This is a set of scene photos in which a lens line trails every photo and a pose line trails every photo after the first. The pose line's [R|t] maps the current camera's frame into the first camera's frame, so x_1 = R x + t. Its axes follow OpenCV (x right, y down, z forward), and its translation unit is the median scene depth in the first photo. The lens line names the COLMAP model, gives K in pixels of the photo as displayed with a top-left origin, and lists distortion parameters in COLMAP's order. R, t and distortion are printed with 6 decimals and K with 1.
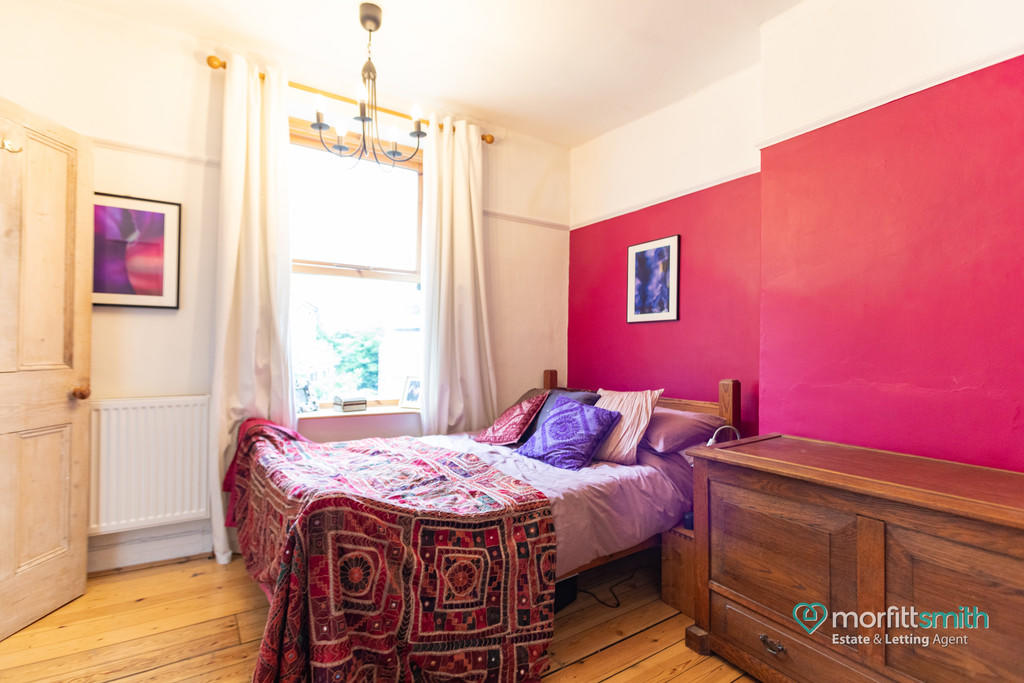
lens RADIAL K [[481.8, 0, 512.0], [0, 481.8, 341.5], [0, 0, 1]] dist [-0.002862, -0.000089]
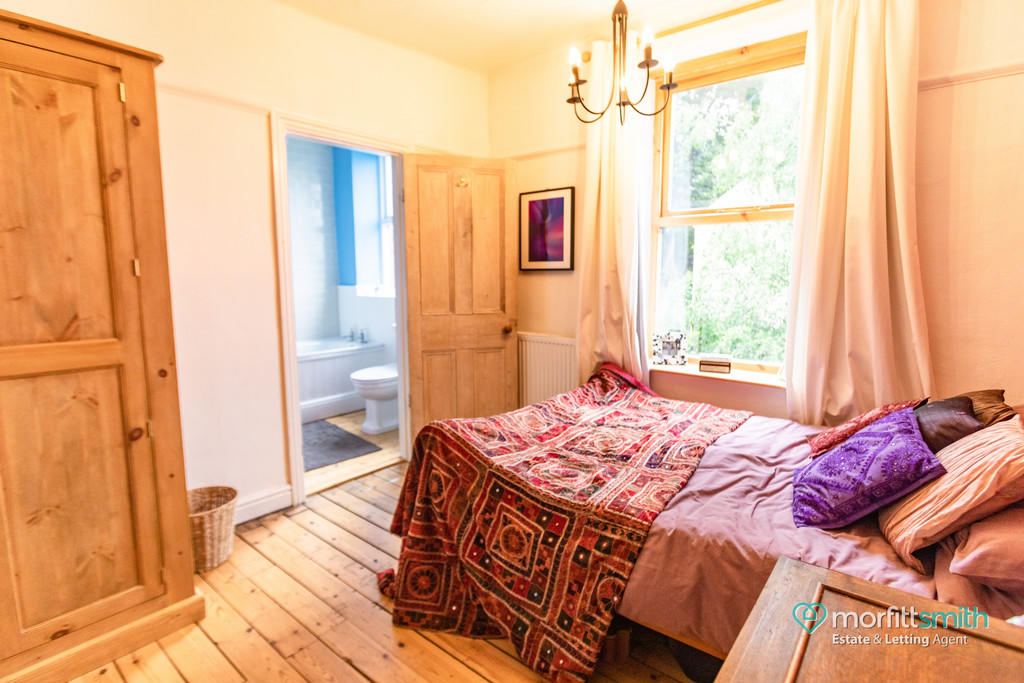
lens RADIAL K [[494.7, 0, 512.0], [0, 494.7, 341.5], [0, 0, 1]] dist [-0.013091, -0.000639]
pose [[0.321673, 0.116079, -0.939709, 0.734166], [0.015405, 0.991684, 0.127773, -0.068963], [0.946726, -0.055578, 0.317209, 0.575965]]
